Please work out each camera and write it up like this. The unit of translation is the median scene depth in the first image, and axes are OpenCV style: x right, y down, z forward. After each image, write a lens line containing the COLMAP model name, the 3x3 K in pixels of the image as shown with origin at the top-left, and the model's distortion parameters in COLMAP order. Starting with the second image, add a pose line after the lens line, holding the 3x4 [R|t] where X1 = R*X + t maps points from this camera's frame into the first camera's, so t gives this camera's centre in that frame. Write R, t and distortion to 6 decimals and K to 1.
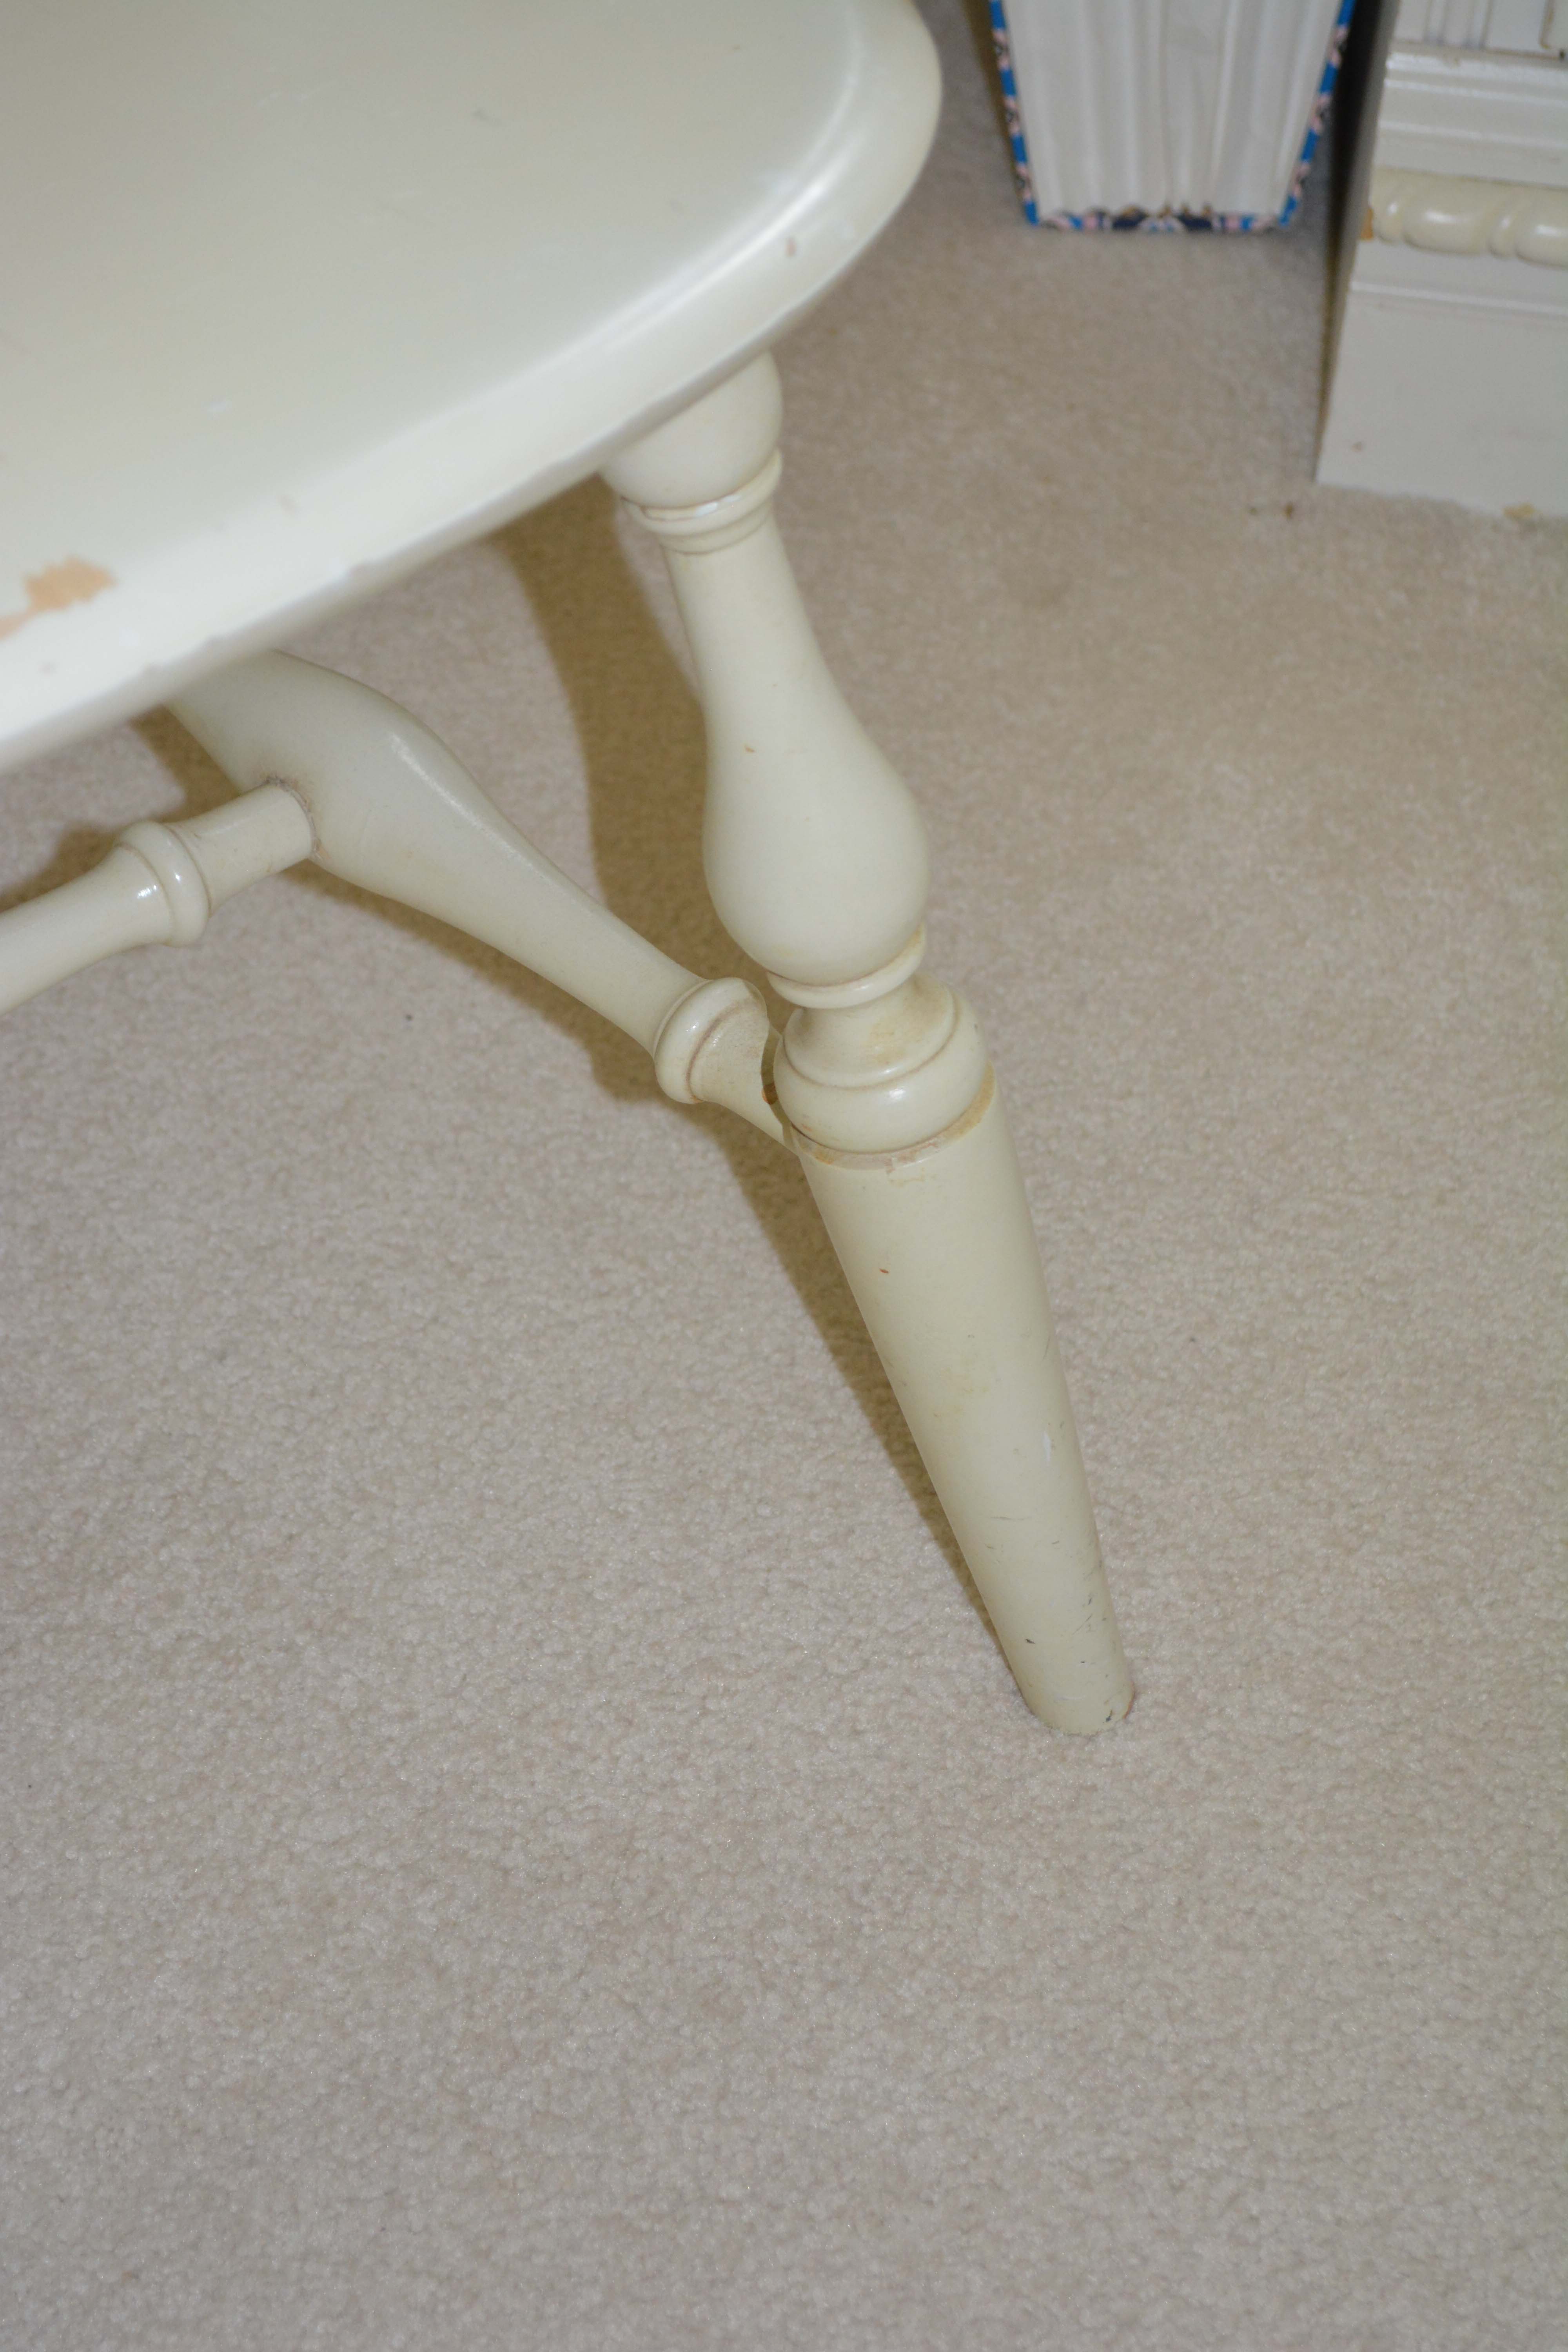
lens RADIAL K [[4312.3, 0, 784.0], [0, 4312.3, 1176.0], [0, 0, 1]] dist [0.018939, -0.024925]
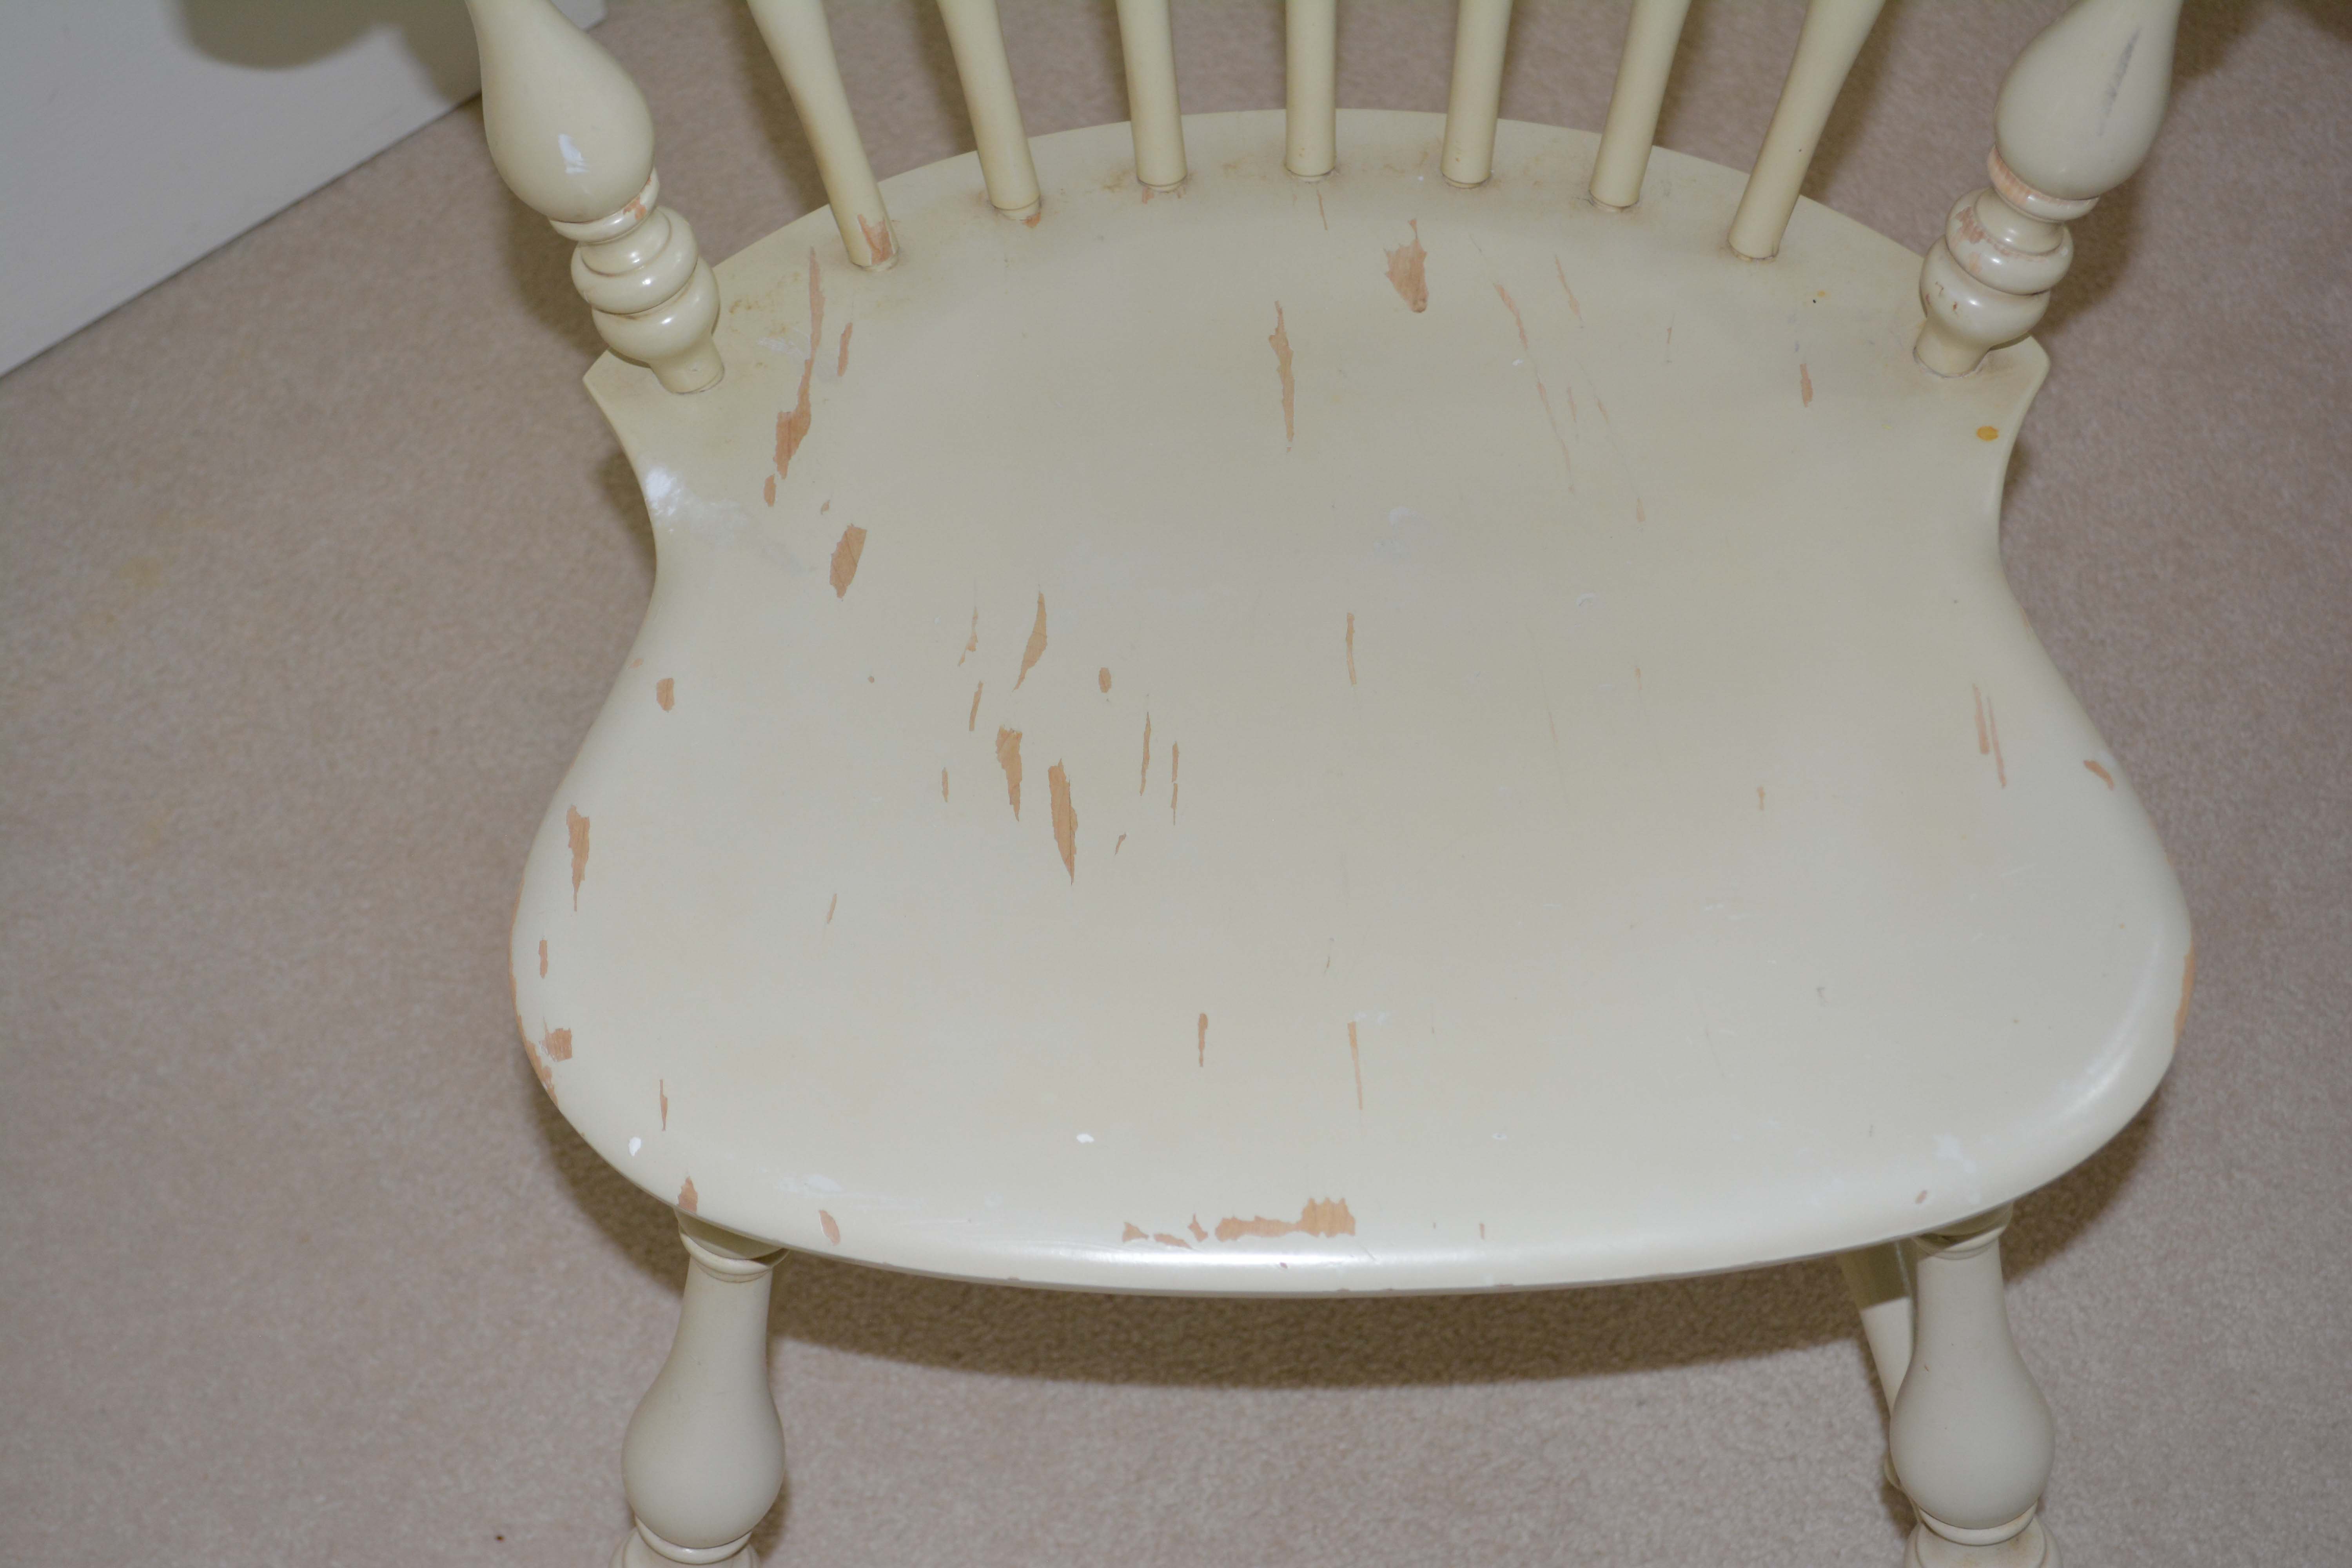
lens RADIAL K [[4075.9, 0, 1159.3], [0, 4075.9, 785.9], [0, 0, 1]] dist [0.003714, 0.011625]
pose [[0.773216, 0.474446, -0.420759, 0.225179], [-0.432847, 0.879770, 0.196593, -0.351174], [0.463443, 0.030115, 0.885615, -0.259196]]
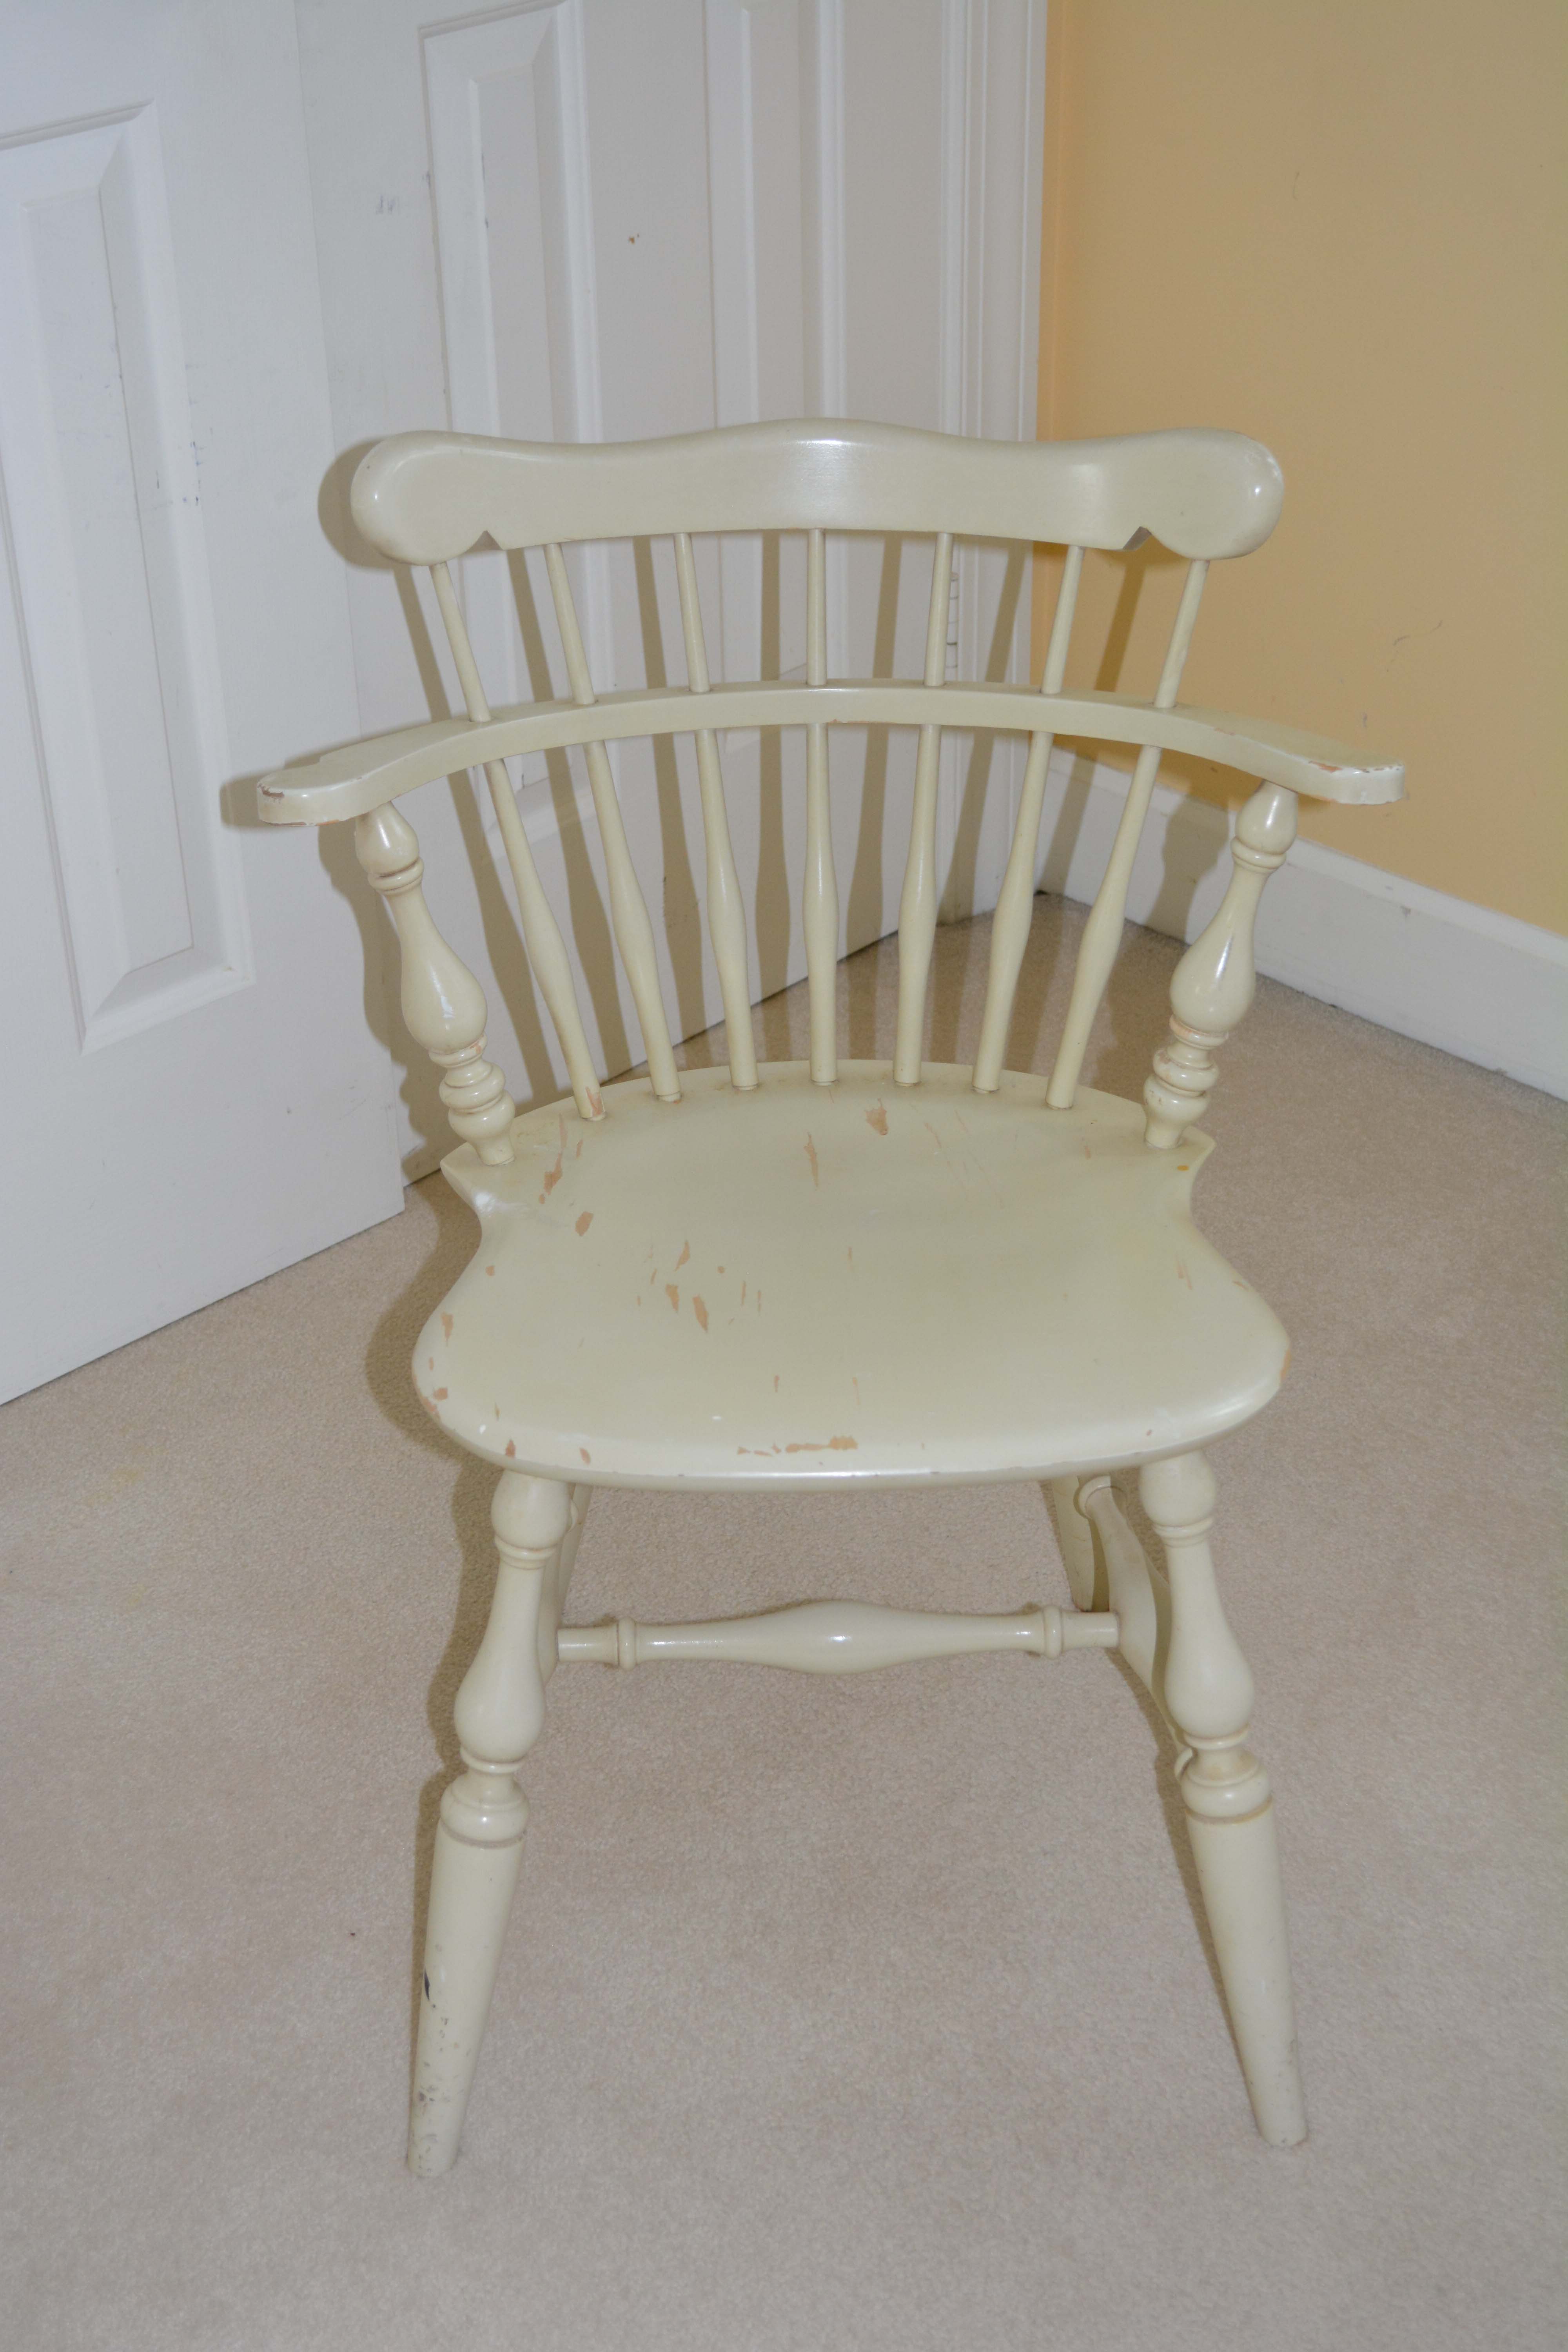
lens RADIAL K [[3334.1, 0, 801.1], [0, 3334.1, 1143.0], [0, 0, 1]] dist [-0.029128, 0.040075]
pose [[0.791608, 0.271915, -0.547191, 0.686328], [-0.417113, 0.894885, -0.158734, 0.042724], [0.446511, 0.353896, 0.821818, -0.699944]]
